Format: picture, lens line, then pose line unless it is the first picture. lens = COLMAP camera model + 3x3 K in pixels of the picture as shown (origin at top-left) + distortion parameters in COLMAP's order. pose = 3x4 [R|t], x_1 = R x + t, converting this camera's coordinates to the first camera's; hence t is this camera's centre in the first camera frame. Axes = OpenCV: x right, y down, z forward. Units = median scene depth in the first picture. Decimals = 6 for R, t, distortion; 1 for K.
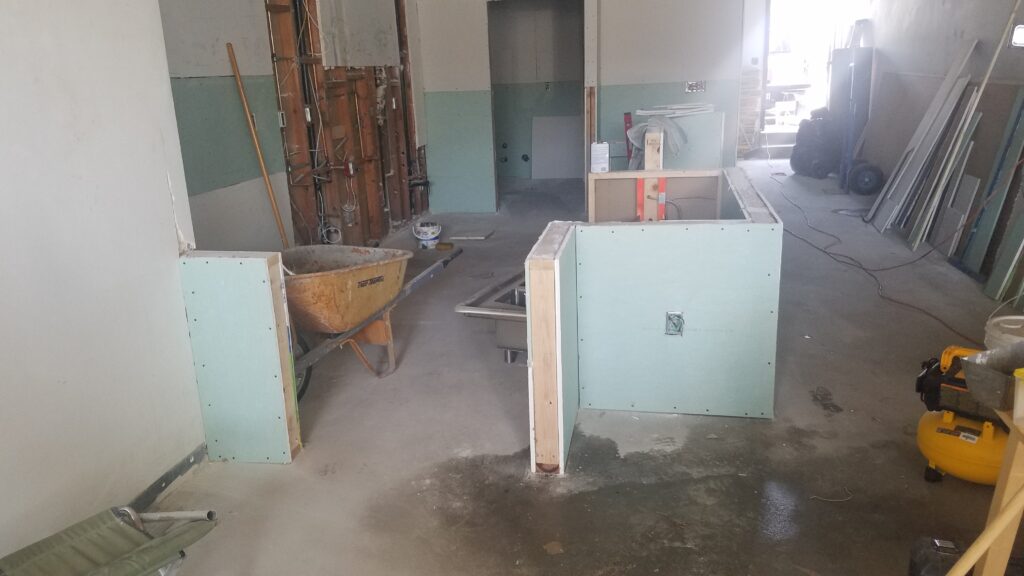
lens RADIAL K [[795.6, 0, 499.0], [0, 795.6, 293.9], [0, 0, 1]] dist [0.224086, -0.422167]
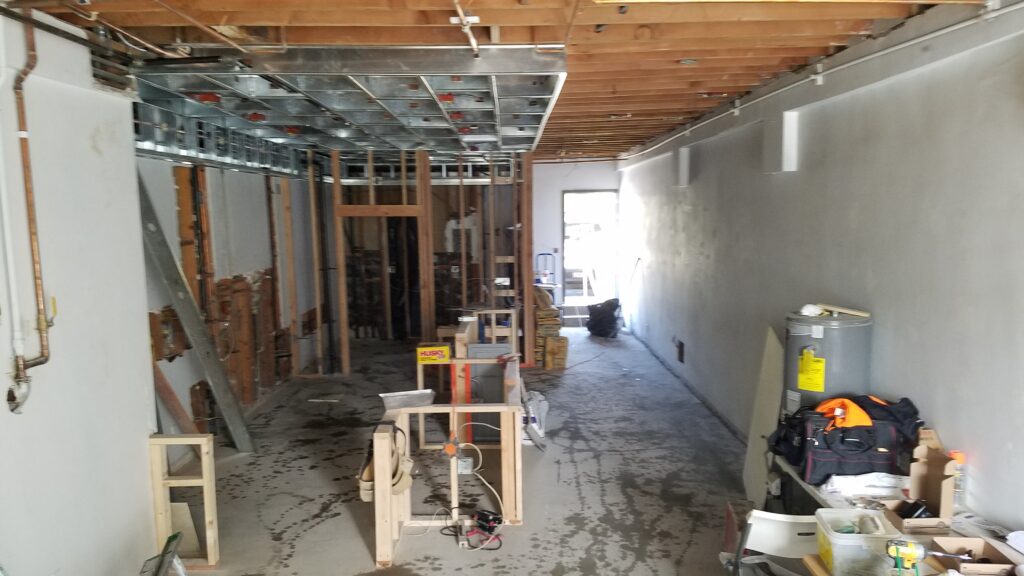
lens RADIAL K [[797.5, 0, 506.0], [0, 797.5, 315.1], [0, 0, 1]] dist [0.185592, -0.301087]
pose [[0.980326, 0.000817, 0.197385, -0.022367], [0.028148, 0.989193, -0.143894, -0.027758], [-0.195370, 0.146619, 0.969708, -0.585420]]
